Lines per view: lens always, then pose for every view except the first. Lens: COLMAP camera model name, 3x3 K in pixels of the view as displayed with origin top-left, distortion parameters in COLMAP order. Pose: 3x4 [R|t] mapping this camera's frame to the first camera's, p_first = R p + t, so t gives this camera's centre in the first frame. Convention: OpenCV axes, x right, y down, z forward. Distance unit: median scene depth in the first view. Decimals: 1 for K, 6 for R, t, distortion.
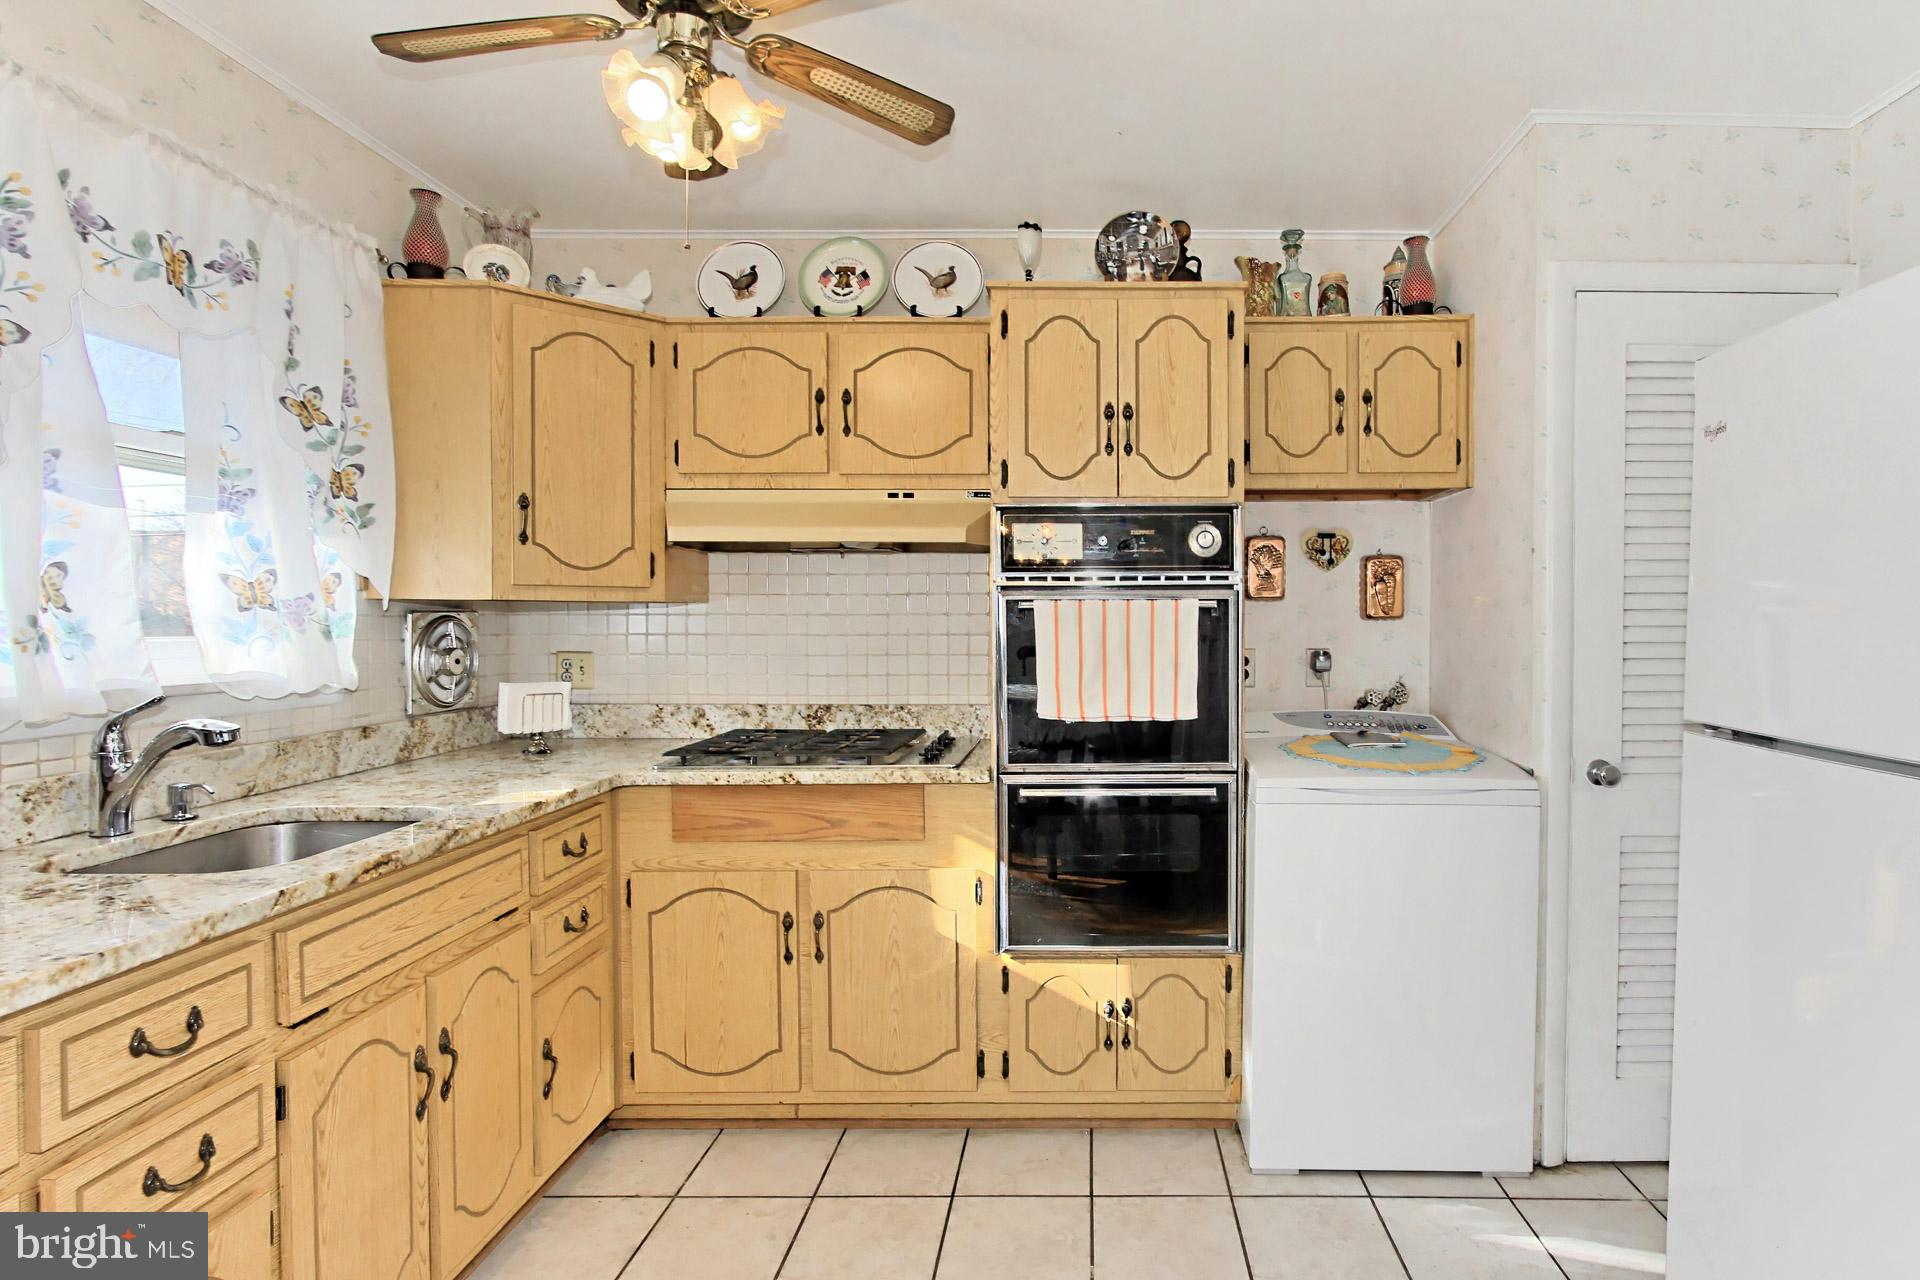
lens RADIAL K [[1016.2, 0, 1084.8], [0, 1016.2, 635.5], [0, 0, 1]] dist [-0.010856, 0.002580]
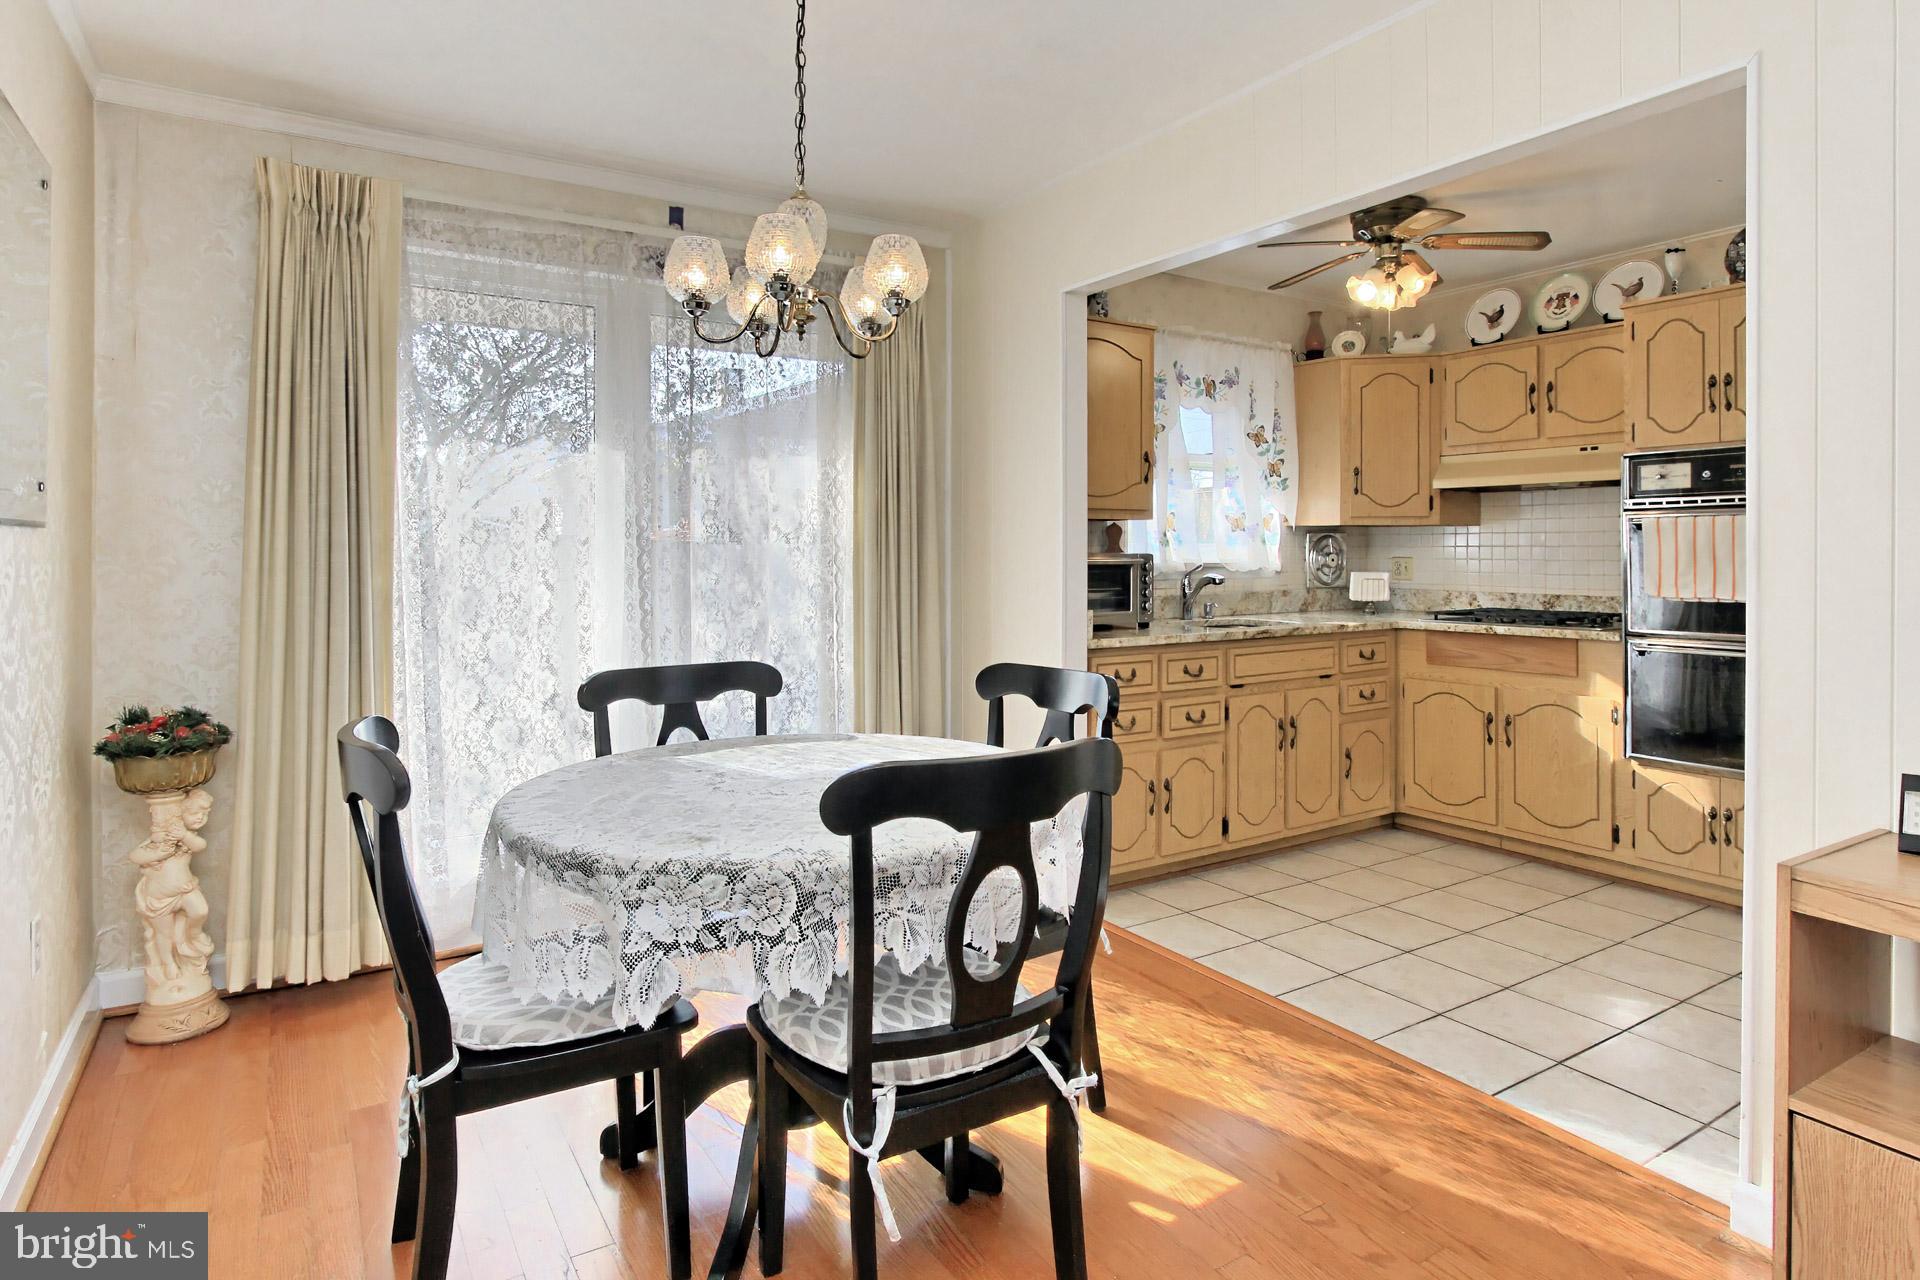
lens RADIAL K [[1049.4, 0, 969.2], [0, 1049.4, 549.1], [0, 0, 1]] dist [-0.006556, 0.001378]
pose [[0.542058, -0.001491, -0.840340, 0.671474], [-0.016173, 0.999795, -0.012206, 0.043619], [0.840186, 0.020207, 0.541922, -0.625151]]
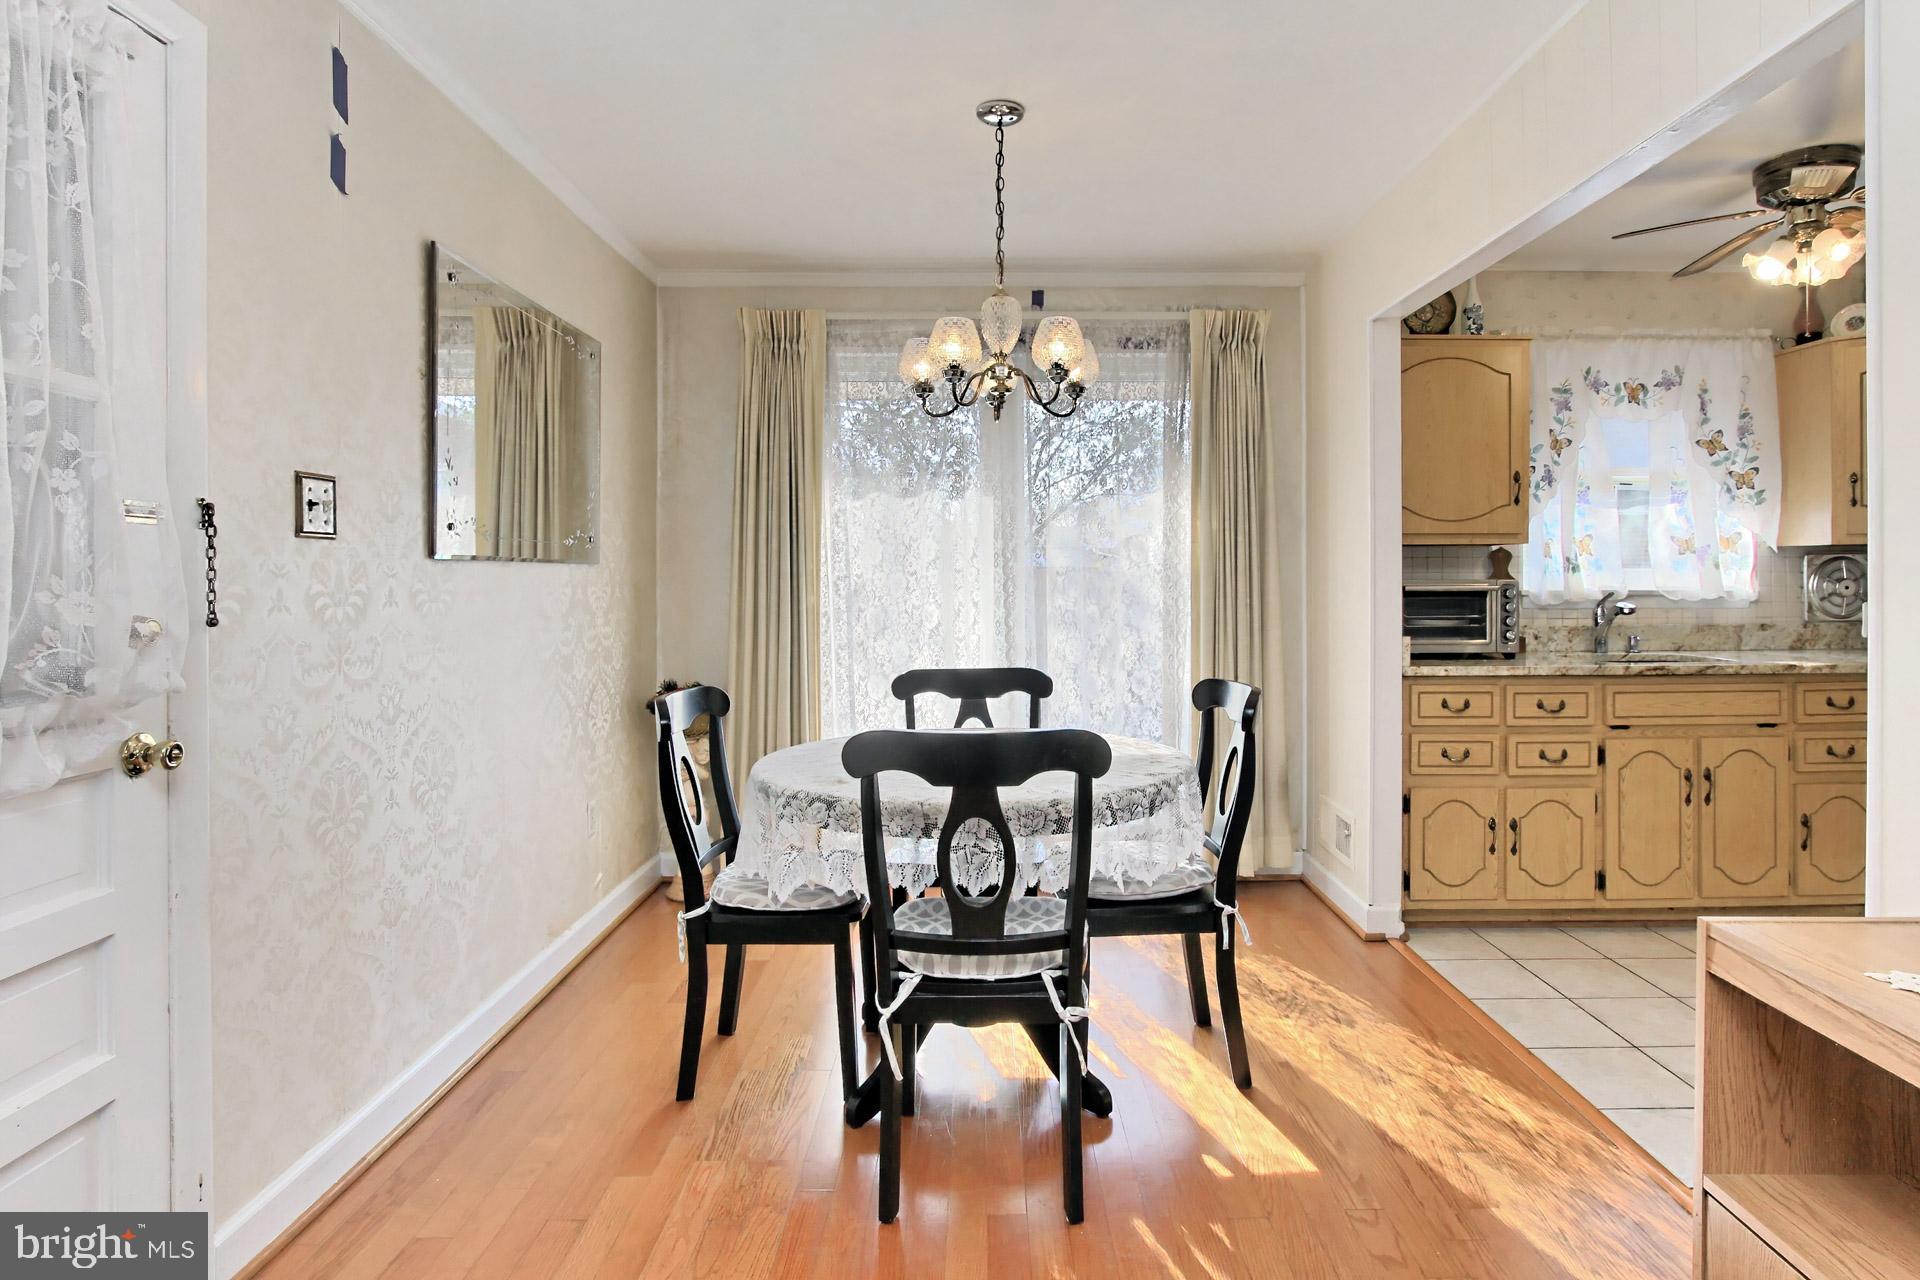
lens RADIAL K [[1040.8, 0, 1010.0], [0, 1040.8, 579.0], [0, 0, 1]] dist [0.000485, 0.001748]
pose [[0.029560, 0.000154, -0.999563, 0.951937], [-0.017488, 0.999847, -0.000363, 0.038586], [0.999410, 0.017491, 0.029558, -0.286122]]
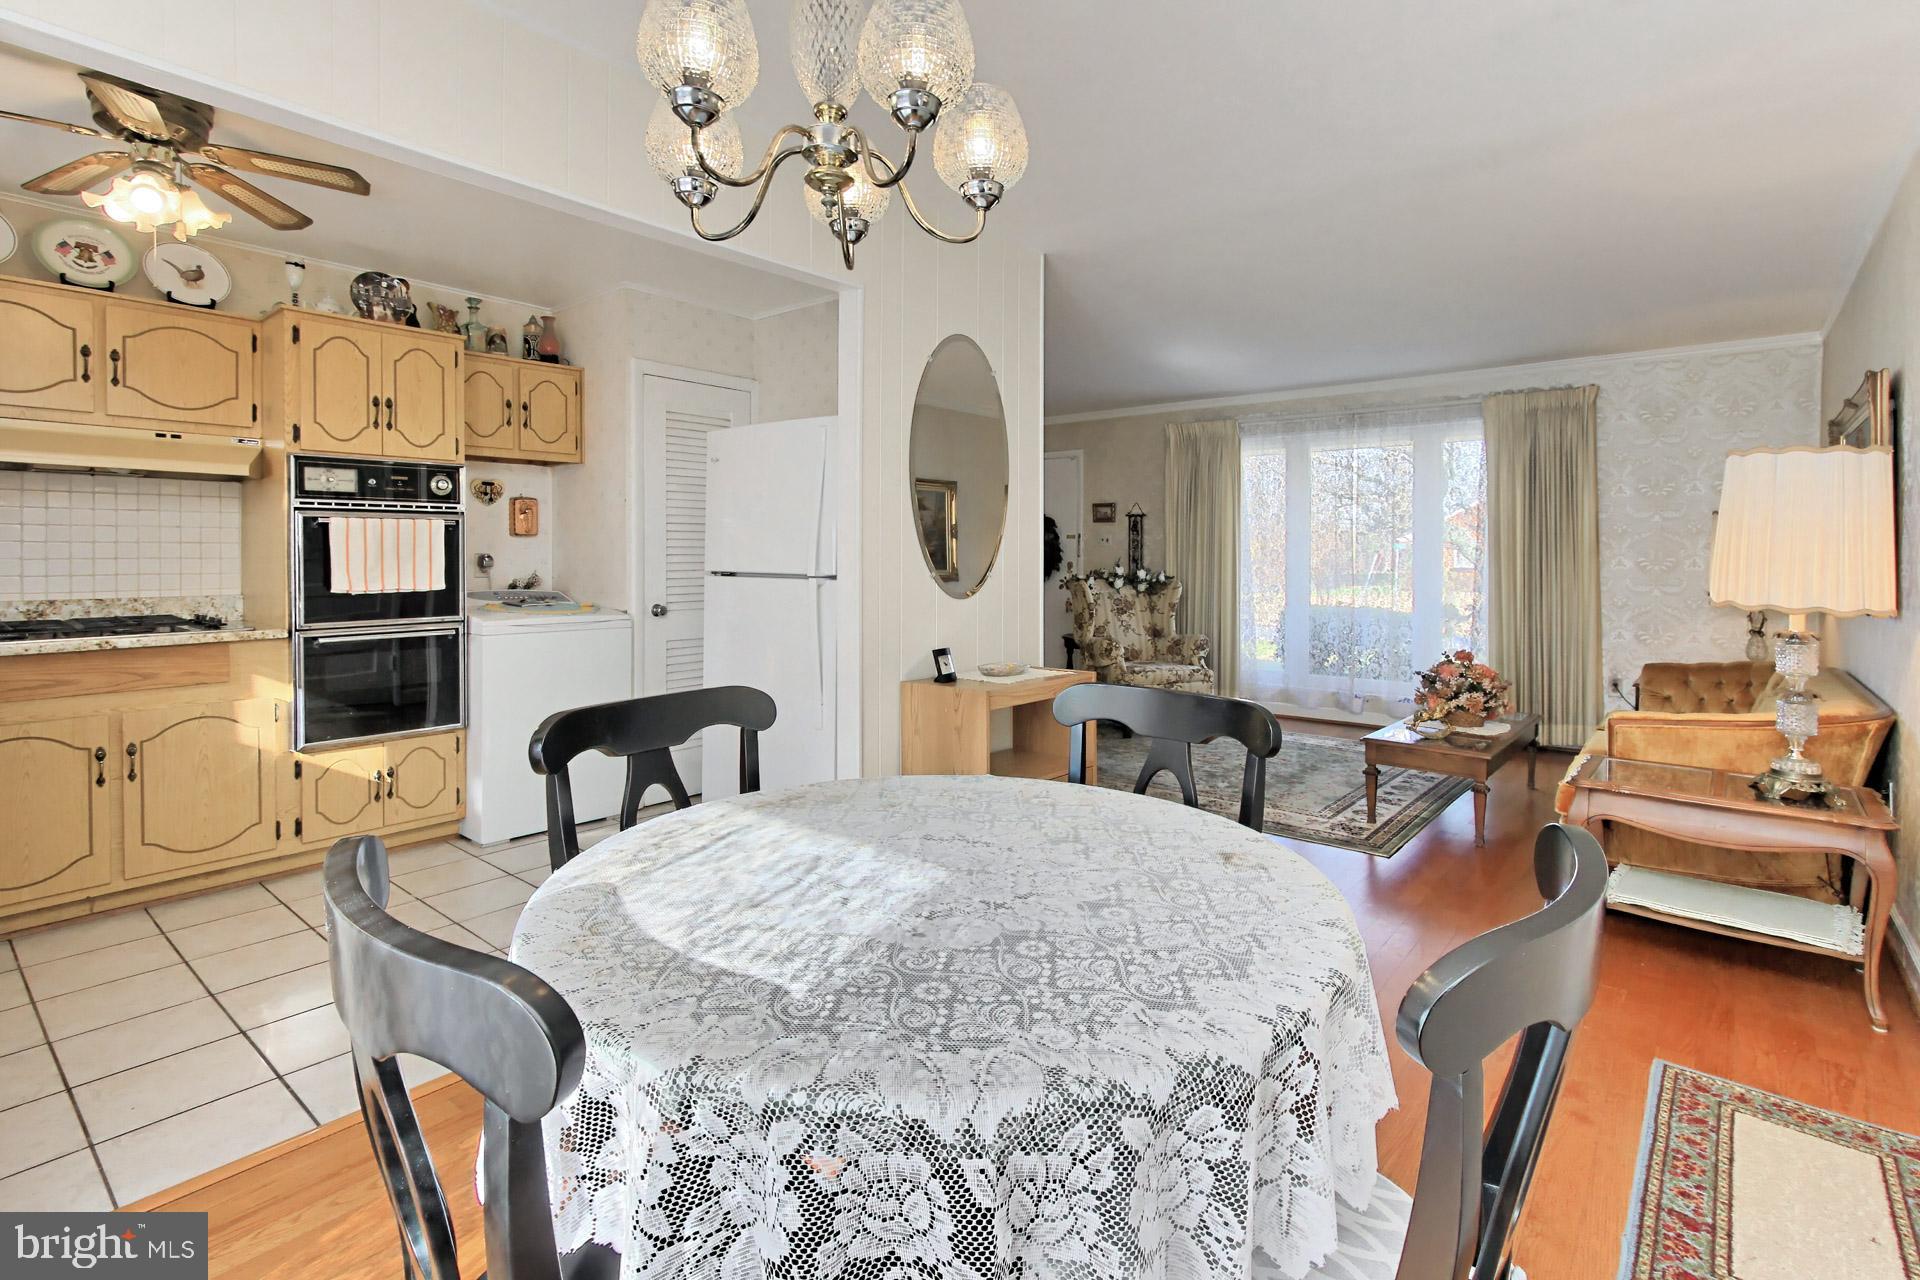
lens RADIAL K [[909.7, 0, 969.1], [0, 909.7, 562.7], [0, 0, 1]] dist [0.000804, 0.001641]
pose [[0.636132, -0.006247, 0.771555, -0.488087], [0.013050, 0.999911, -0.002663, 0.050352], [-0.771470, 0.011763, 0.636157, -0.632463]]
